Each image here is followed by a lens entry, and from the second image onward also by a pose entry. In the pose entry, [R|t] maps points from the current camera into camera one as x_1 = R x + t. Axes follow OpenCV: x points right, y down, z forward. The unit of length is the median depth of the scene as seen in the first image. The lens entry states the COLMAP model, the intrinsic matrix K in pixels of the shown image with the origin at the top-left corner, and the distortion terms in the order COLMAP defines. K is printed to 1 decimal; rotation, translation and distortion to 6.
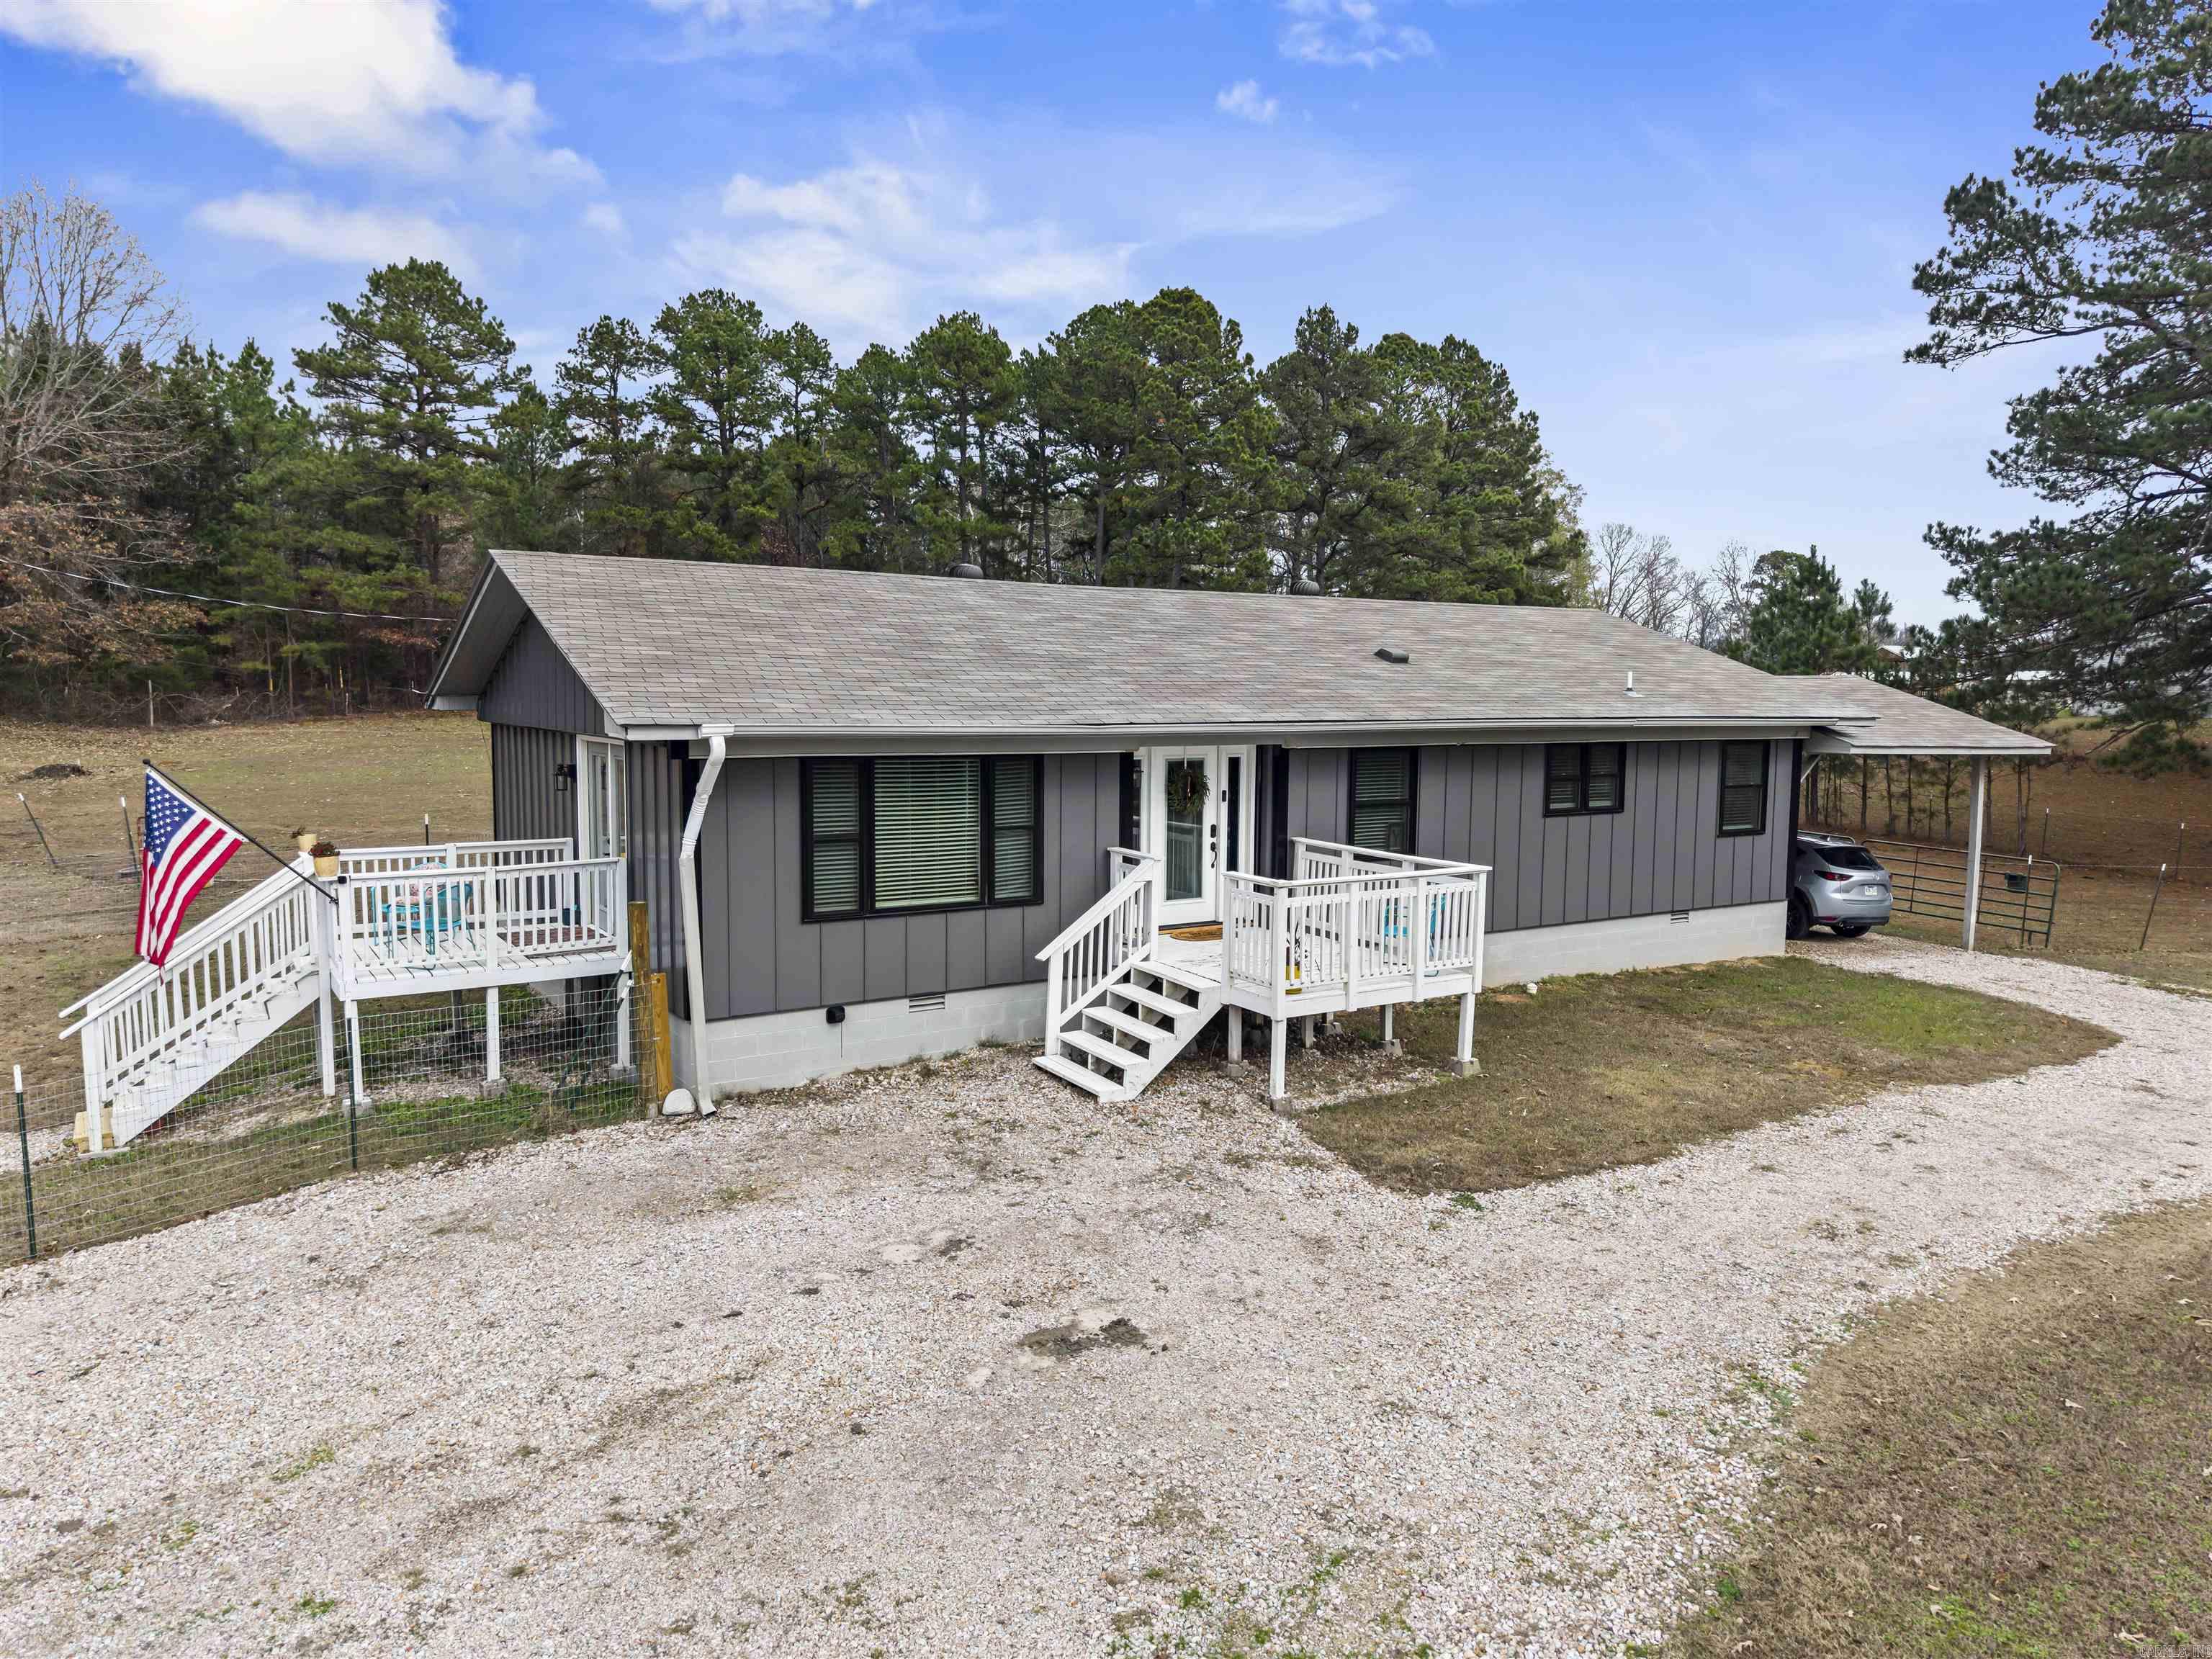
lens RADIAL K [[1494.2, 0, 1118.2], [0, 1494.2, 823.7], [0, 0, 1]] dist [0.031202, -0.020429]
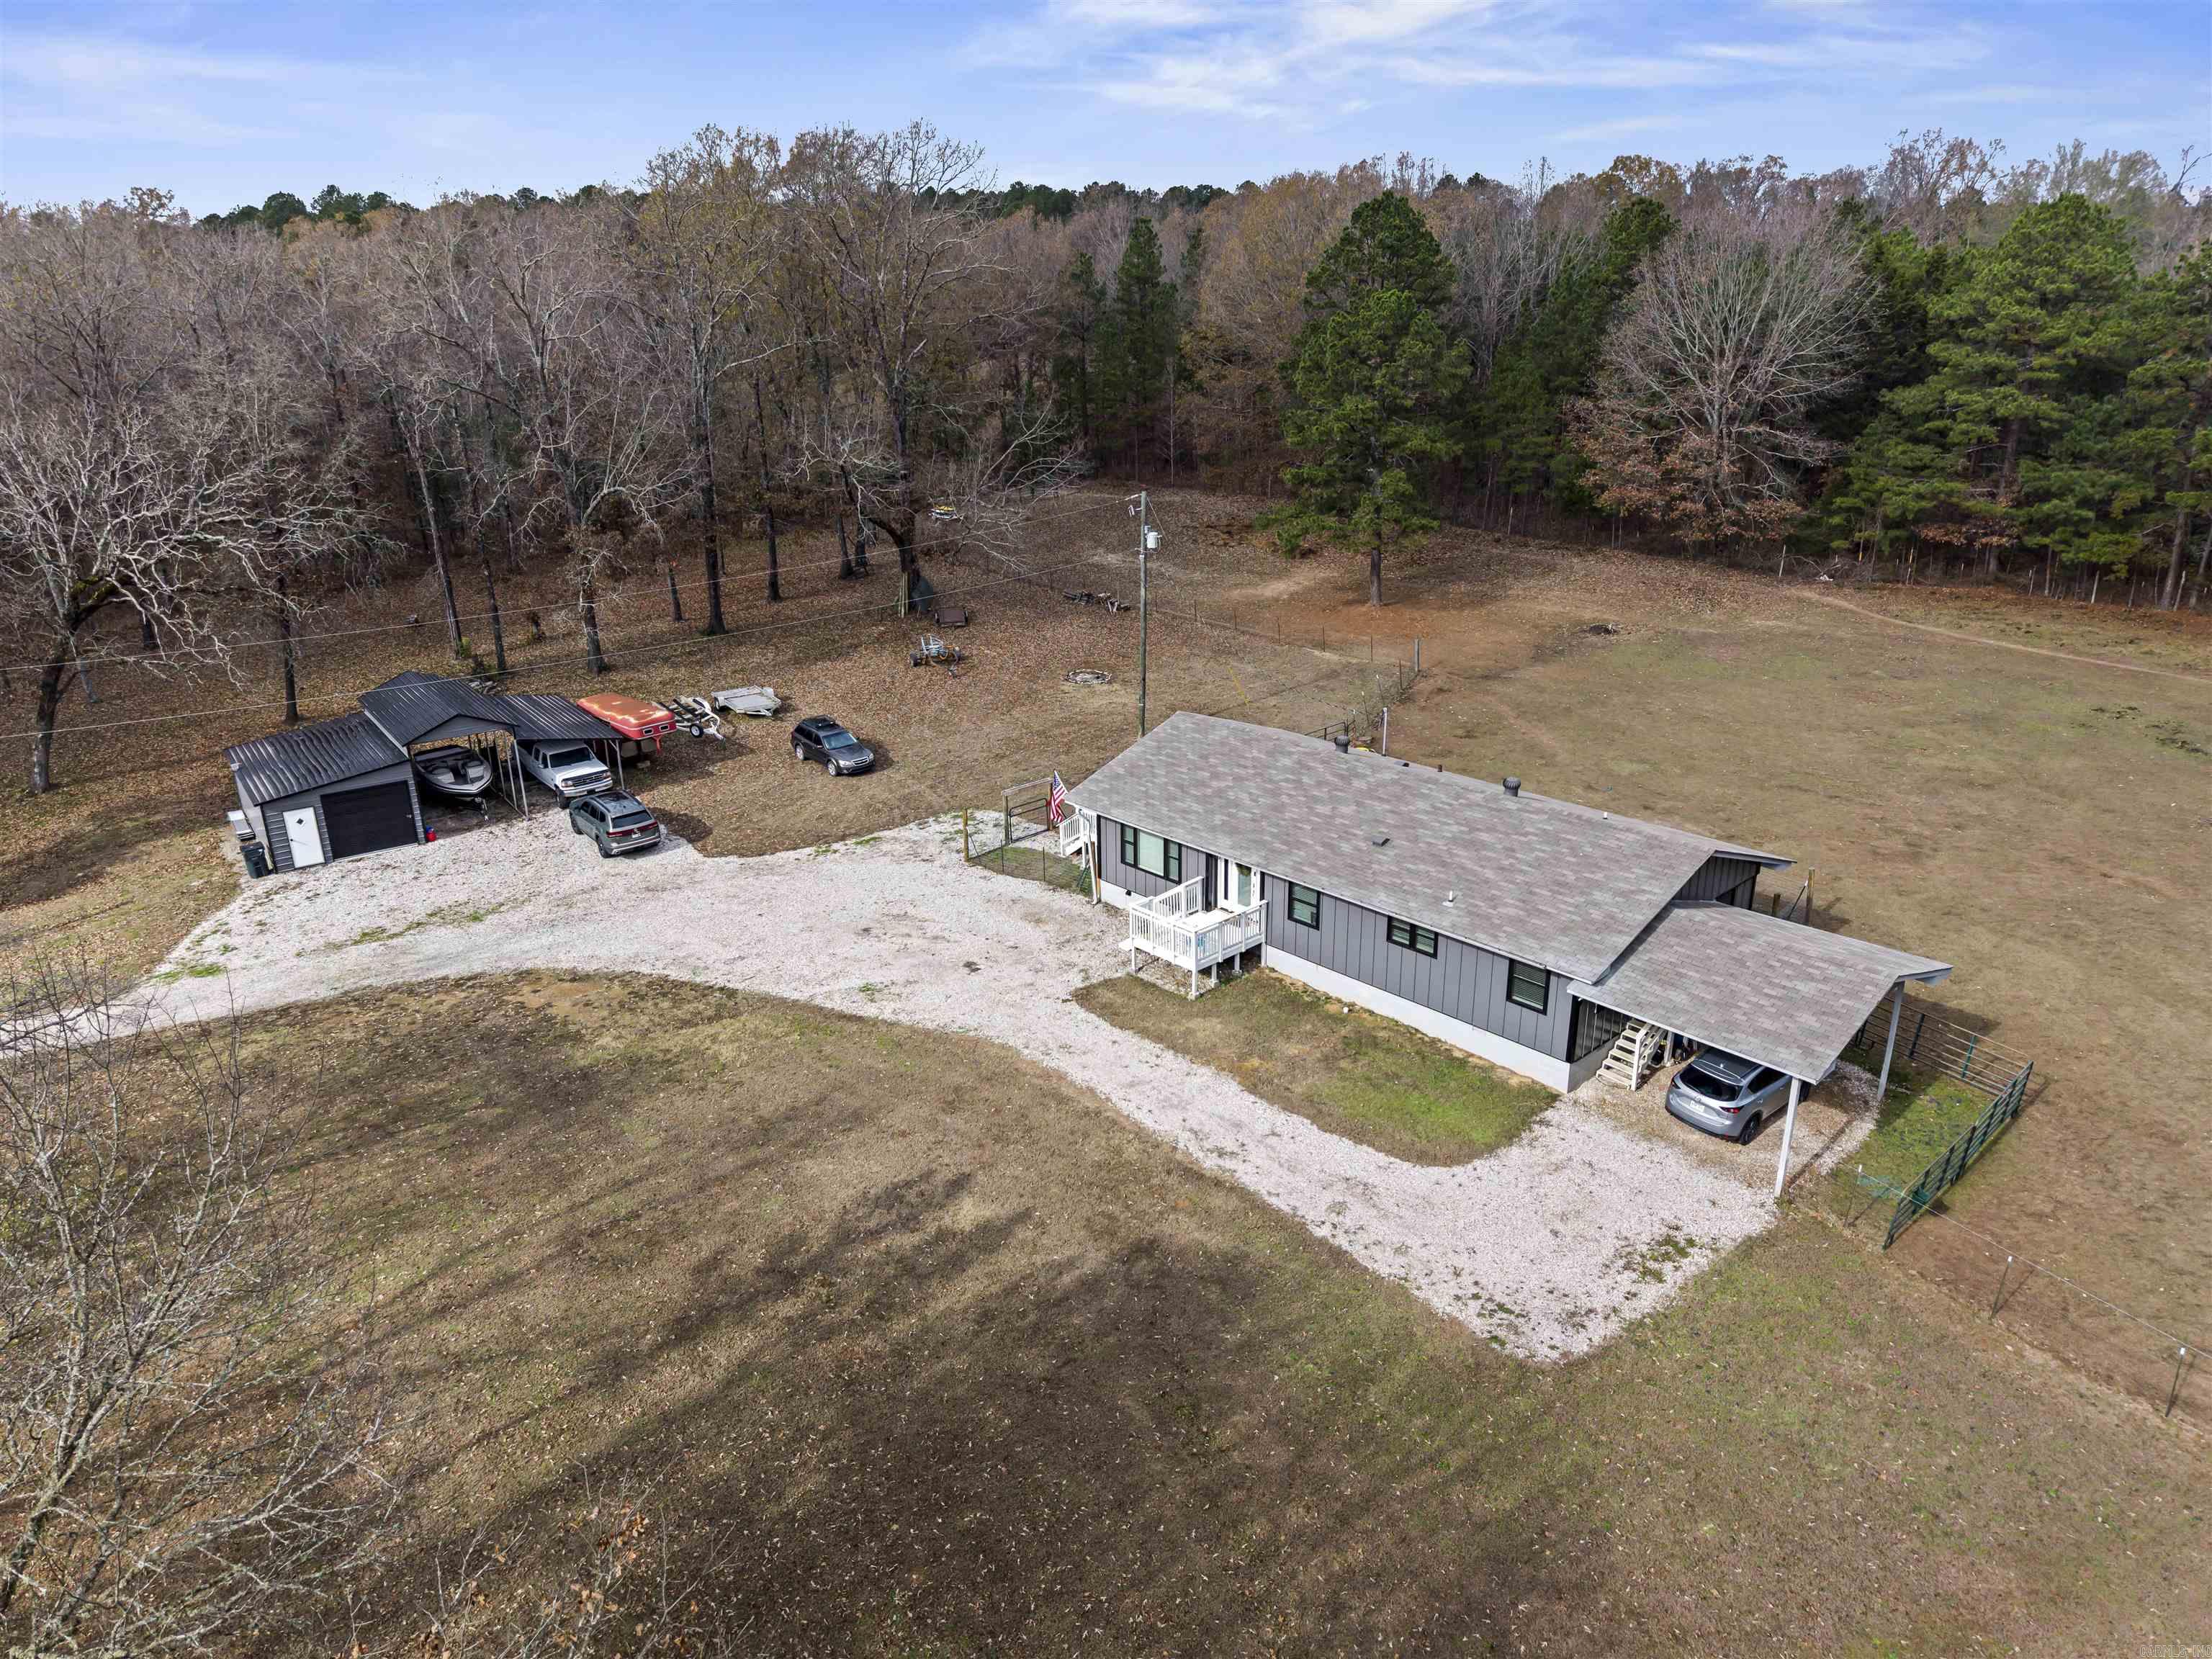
lens RADIAL K [[1475.1, 0, 1106.0], [0, 1475.1, 829.5], [0, 0, 1]] dist [0.047540, -0.043315]
pose [[0.185761, 0.329141, -0.925829, 2.513924], [-0.076078, 0.944218, 0.320414, -0.945392], [0.979645, 0.010915, 0.200440, 0.283454]]
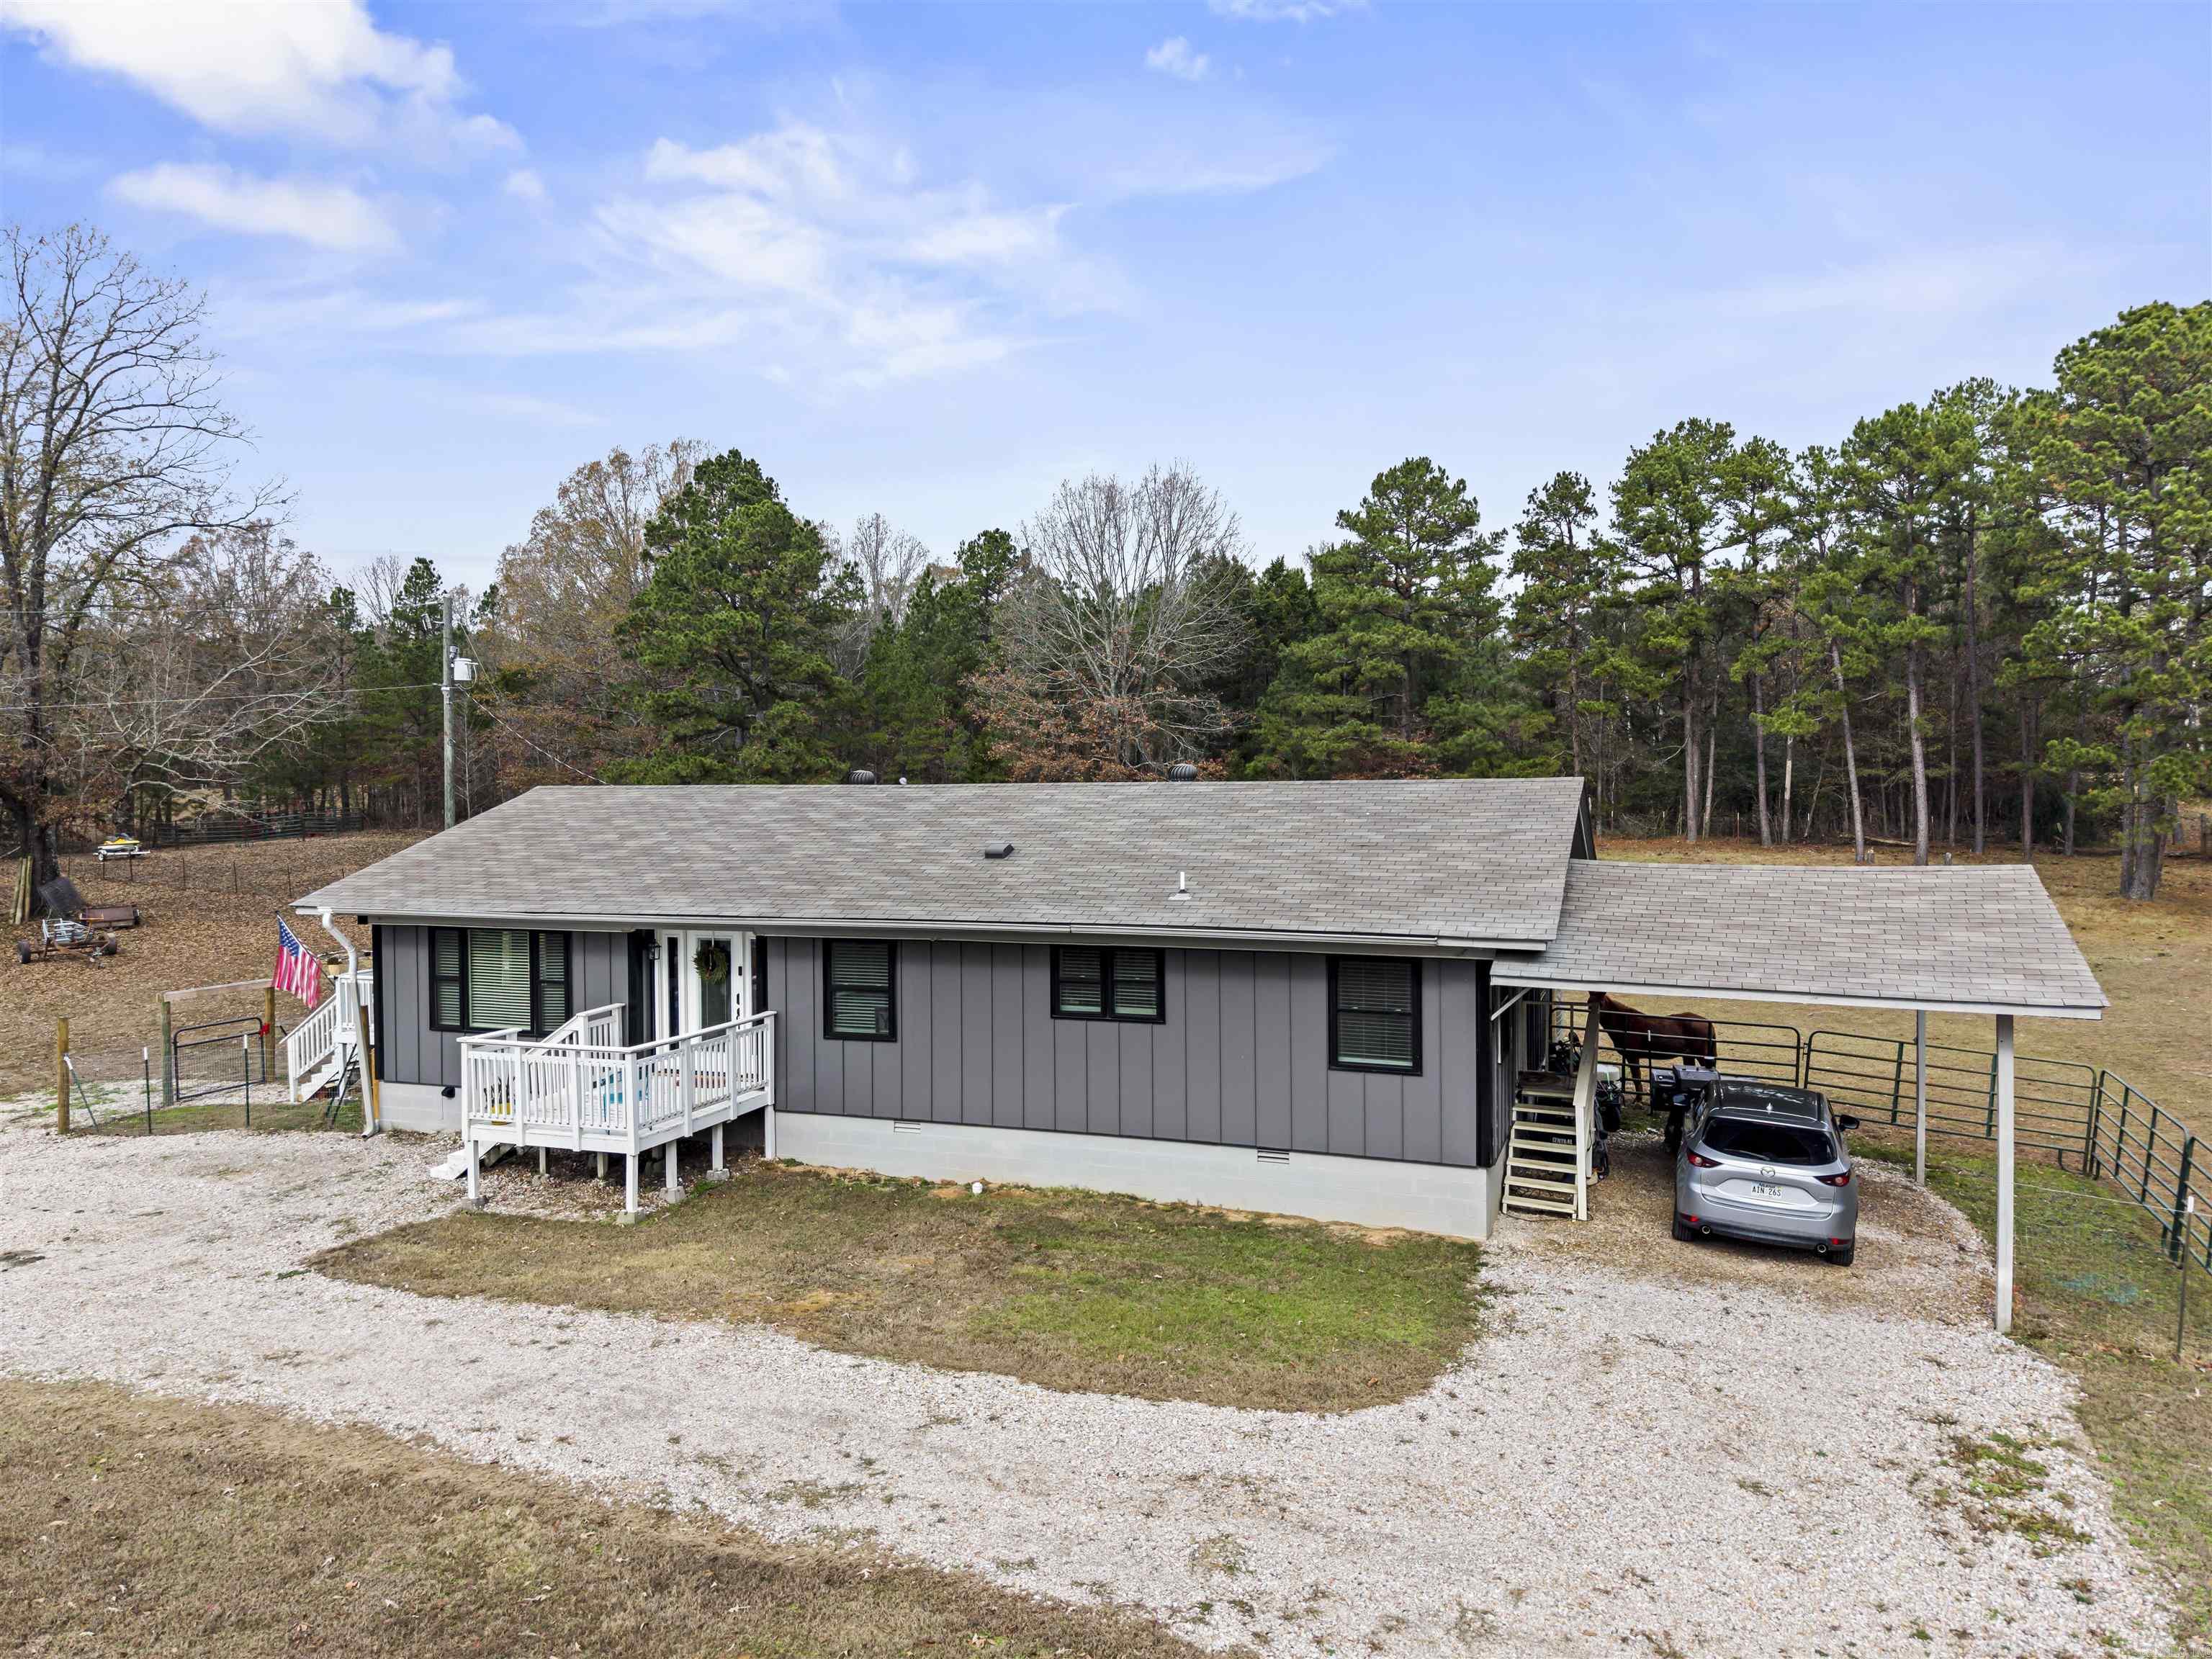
lens RADIAL K [[1494.2, 0, 1118.2], [0, 1494.2, 823.7], [0, 0, 1]] dist [0.031202, -0.020429]
pose [[0.604518, 0.004802, -0.796577, 1.362367], [-0.060720, 0.997350, -0.040068, -0.119819], [0.794274, 0.072590, 0.603208, 0.543847]]
